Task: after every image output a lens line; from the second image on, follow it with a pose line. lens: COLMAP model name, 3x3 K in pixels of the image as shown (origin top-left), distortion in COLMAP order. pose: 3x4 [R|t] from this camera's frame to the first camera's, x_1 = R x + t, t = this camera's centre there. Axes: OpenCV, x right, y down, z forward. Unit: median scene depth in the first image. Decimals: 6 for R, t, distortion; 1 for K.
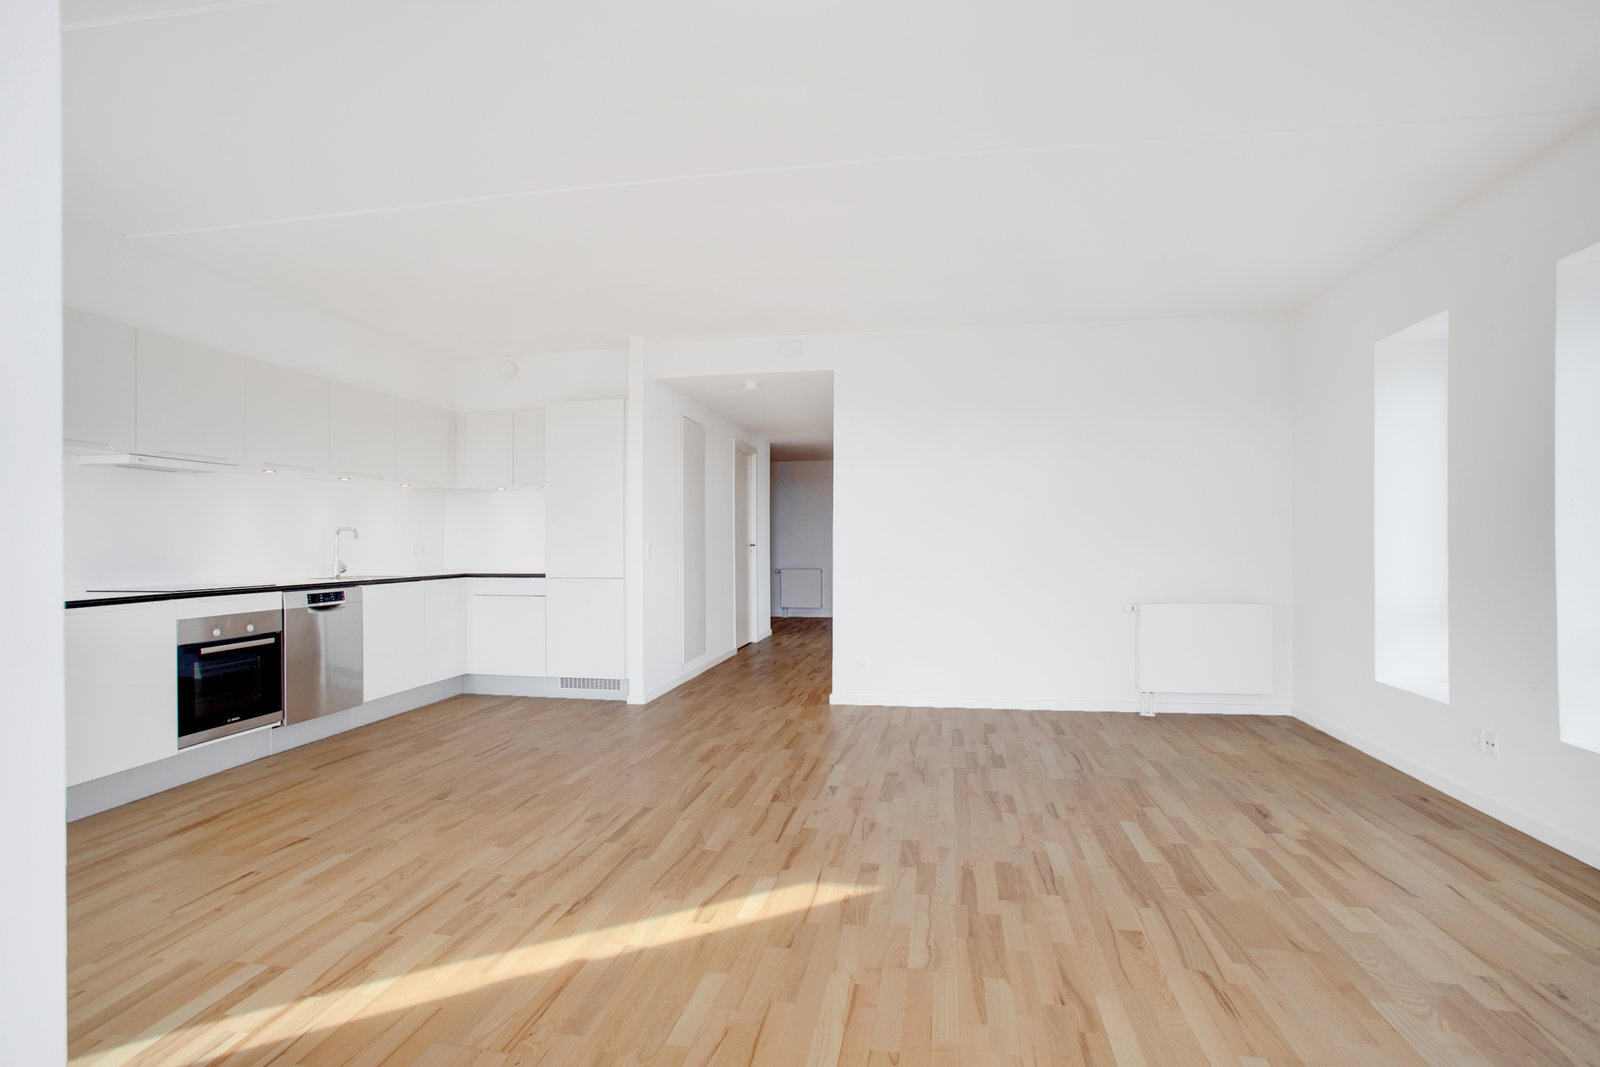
lens RADIAL K [[786.4, 0, 800.0], [0, 786.4, 533.5], [0, 0, 1]] dist [-0.052471, 0.030860]
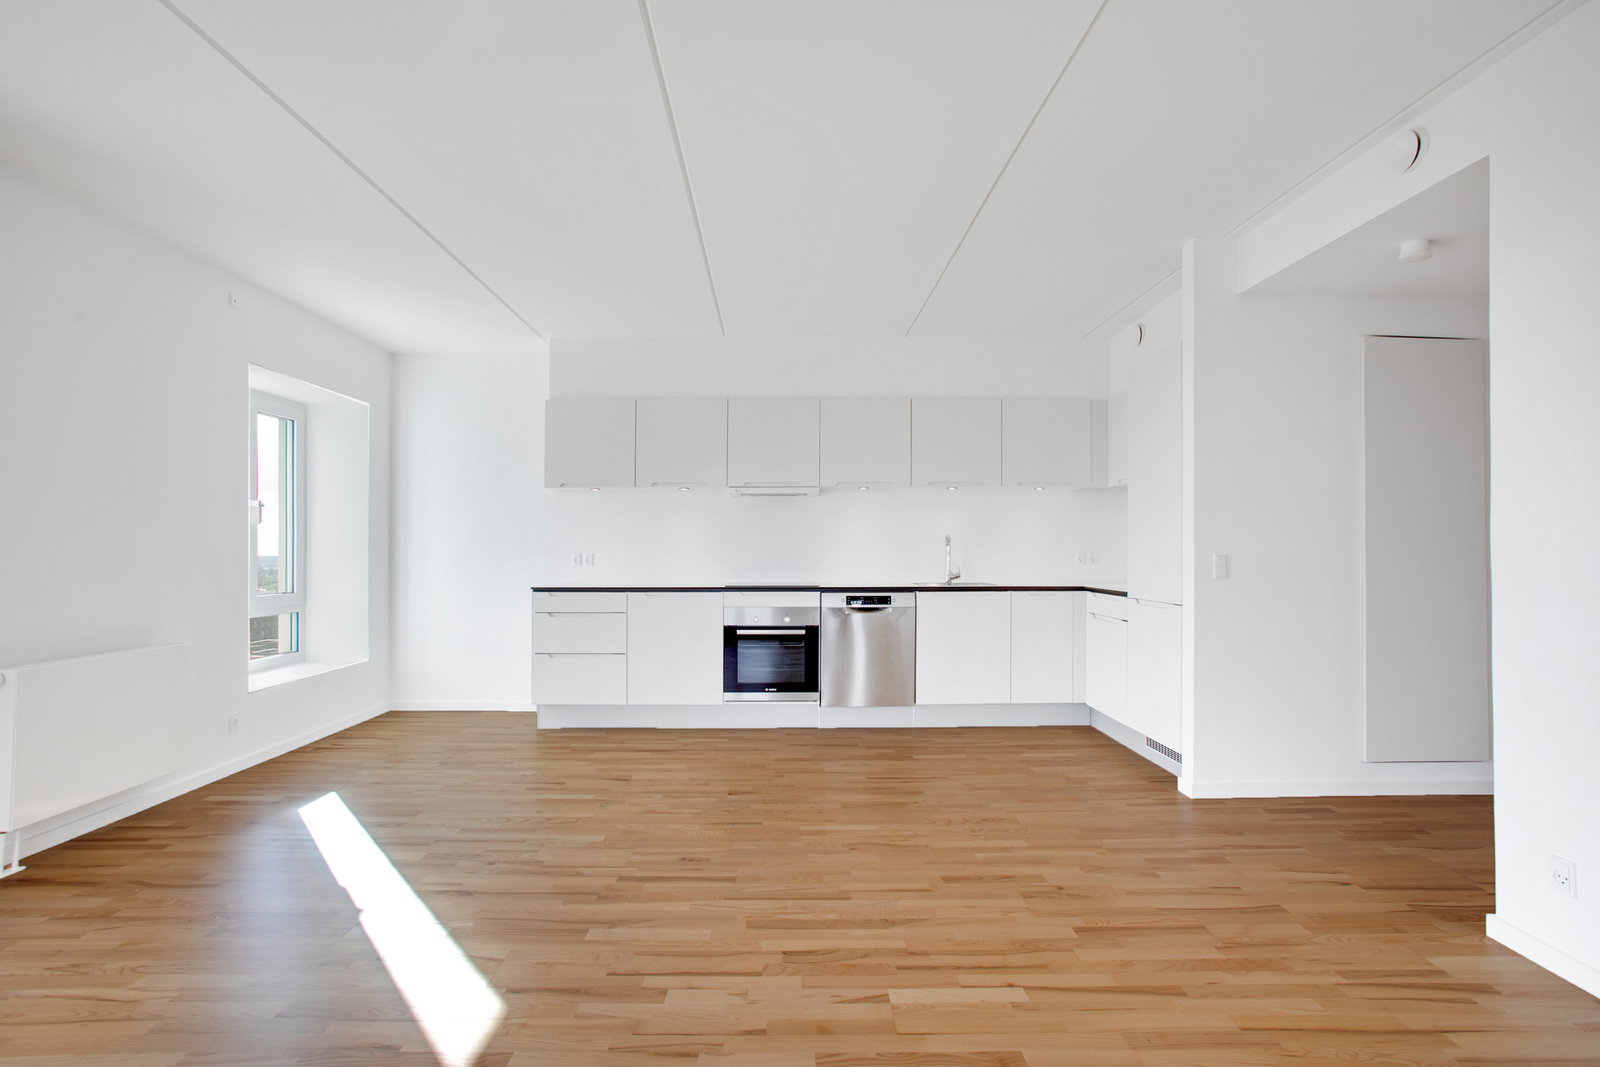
lens RADIAL K [[786.4, 0, 800.0], [0, 786.4, 533.5], [0, 0, 1]] dist [-0.052471, 0.030860]
pose [[0.194665, -0.014550, -0.980762, 0.577059], [0.010124, 0.999867, -0.012824, 0.000840], [0.980818, -0.007433, 0.194786, 0.843254]]
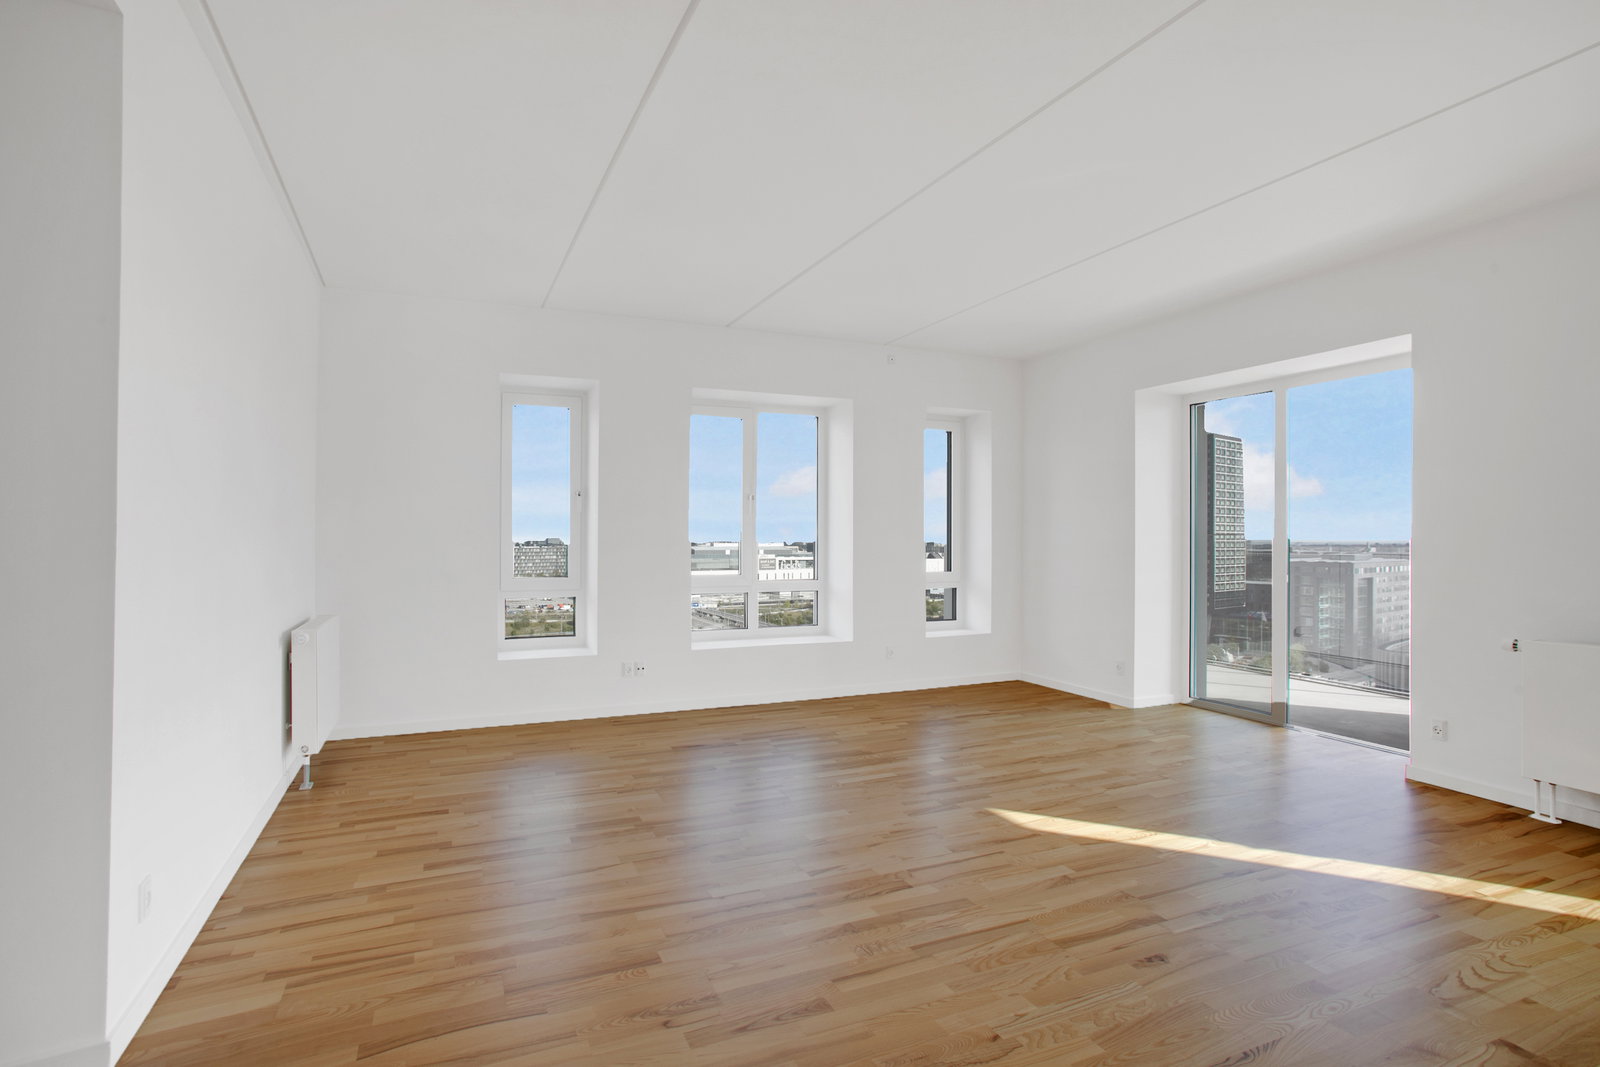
lens RADIAL K [[793.4, 0, 800.0], [0, 793.4, 533.5], [0, 0, 1]] dist [-0.000266, 0.014814]
pose [[-0.565826, 0.017621, 0.824336, -0.588399], [-0.006597, 0.999643, -0.025897, 0.016216], [-0.824498, -0.020091, -0.565508, 1.456821]]
